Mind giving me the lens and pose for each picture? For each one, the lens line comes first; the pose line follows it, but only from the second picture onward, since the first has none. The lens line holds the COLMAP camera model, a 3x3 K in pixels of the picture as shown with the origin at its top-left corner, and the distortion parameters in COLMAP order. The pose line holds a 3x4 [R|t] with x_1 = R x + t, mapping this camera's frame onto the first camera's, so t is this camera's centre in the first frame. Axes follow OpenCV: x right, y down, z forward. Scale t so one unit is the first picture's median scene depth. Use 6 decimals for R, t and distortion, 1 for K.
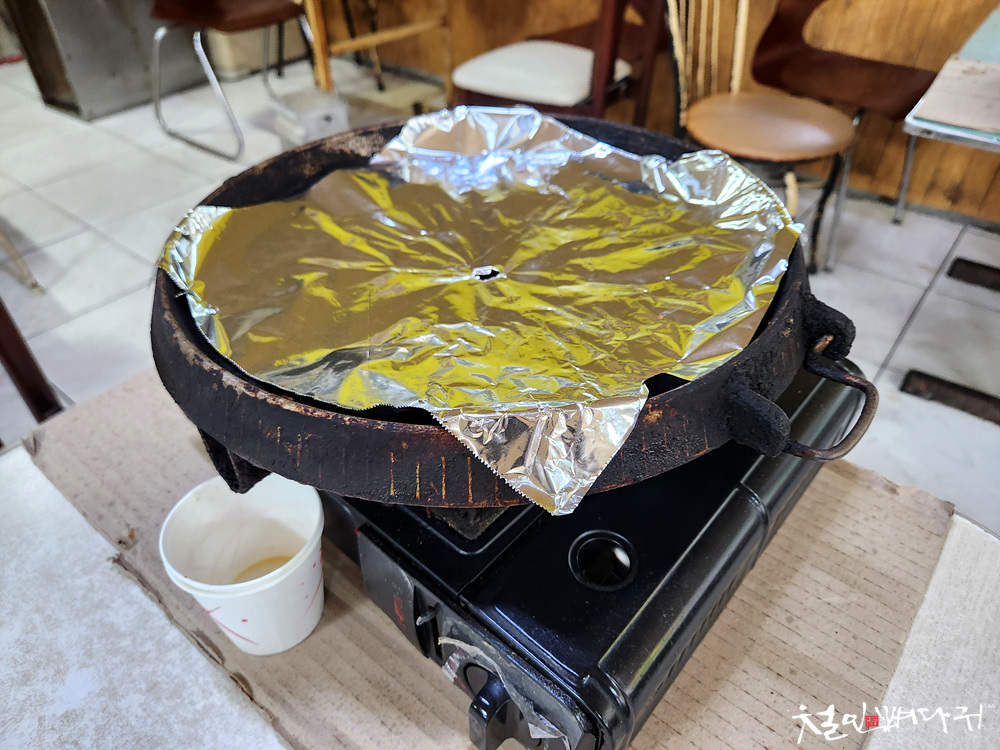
lens RADIAL K [[658.0, 0, 500.0], [0, 658.0, 375.0], [0, 0, 1]] dist [0.001999, -0.027662]
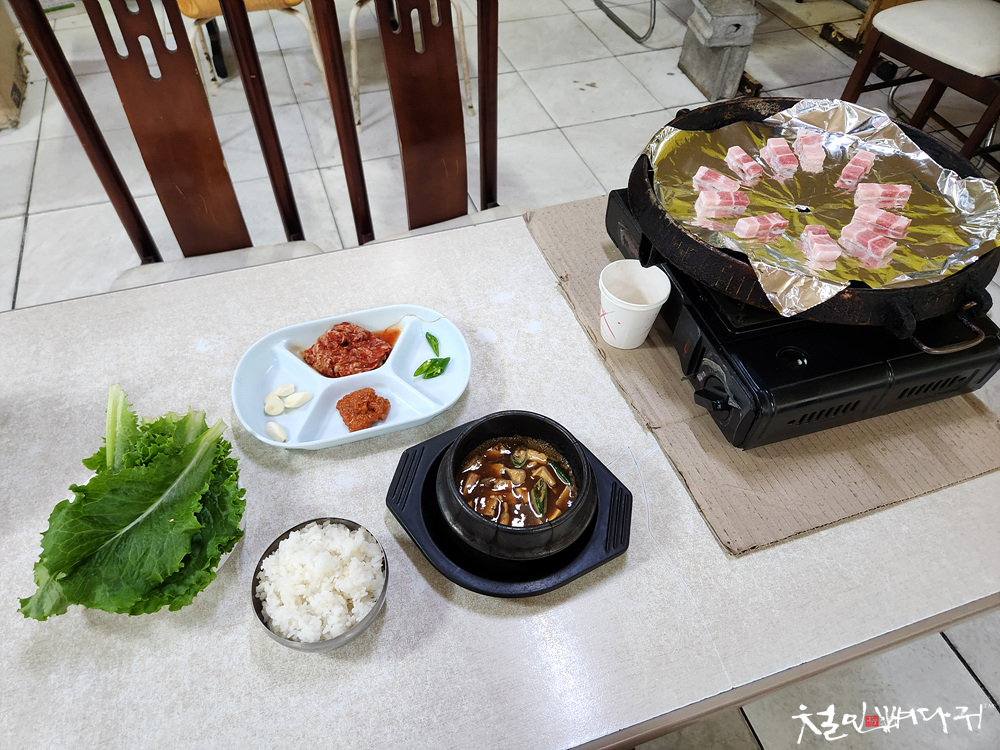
lens RADIAL K [[675.5, 0, 500.0], [0, 675.5, 375.0], [0, 0, 1]] dist [0.038383, -0.002135]
pose [[0.850590, 0.412042, -0.326678, 0.055151], [-0.360576, 0.909245, 0.207987, 0.130183], [0.382729, -0.059120, 0.921967, -0.820661]]
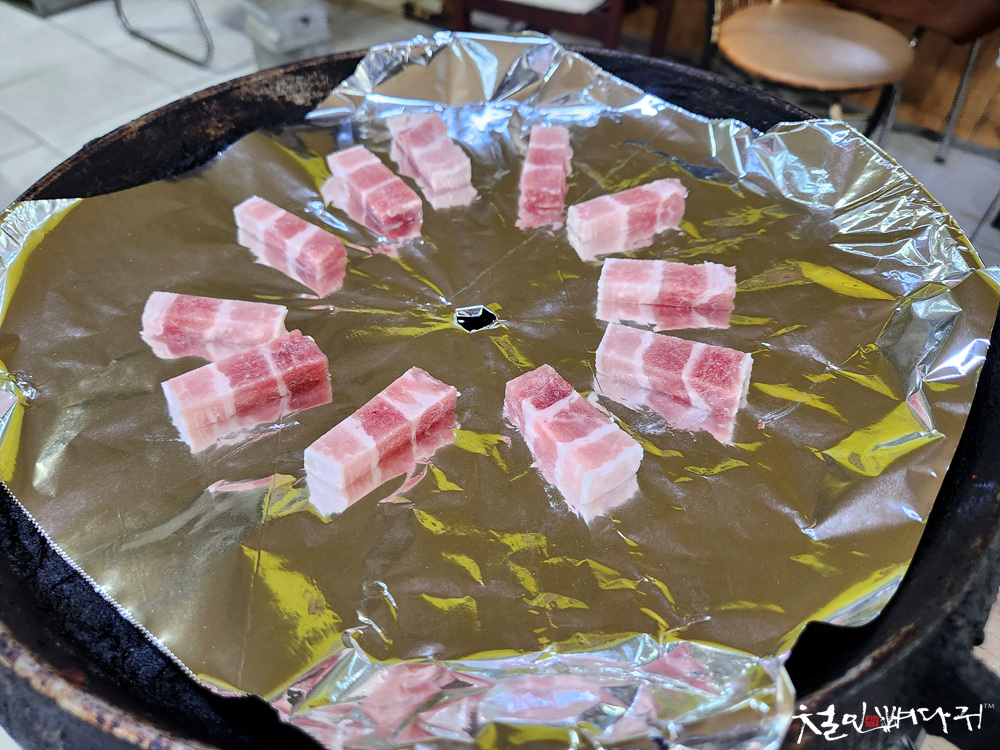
lens RADIAL K [[654.7, 0, 493.7], [0, 654.7, 380.1], [0, 0, 1]] dist [0.000992, -0.023885]
pose [[0.999714, 0.023608, 0.003917, -0.003124], [-0.023919, 0.990791, 0.133273, -0.145135], [-0.000735, -0.133328, 0.991072, 0.290788]]
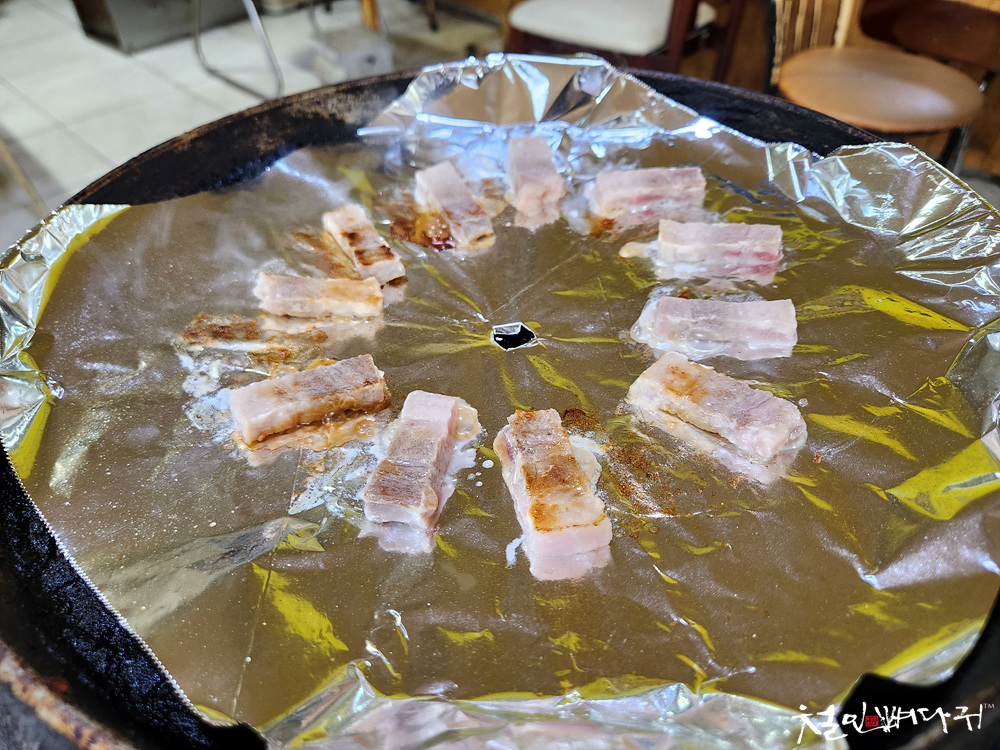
lens RADIAL K [[661.6, 0, 500.0], [0, 661.6, 375.0], [0, 0, 1]] dist [-0.023774, -0.001254]
pose [[0.996011, 0.062990, -0.063196, 0.007189], [-0.058400, 0.995692, 0.072026, -0.130239], [0.067461, -0.068049, 0.995399, 0.311053]]
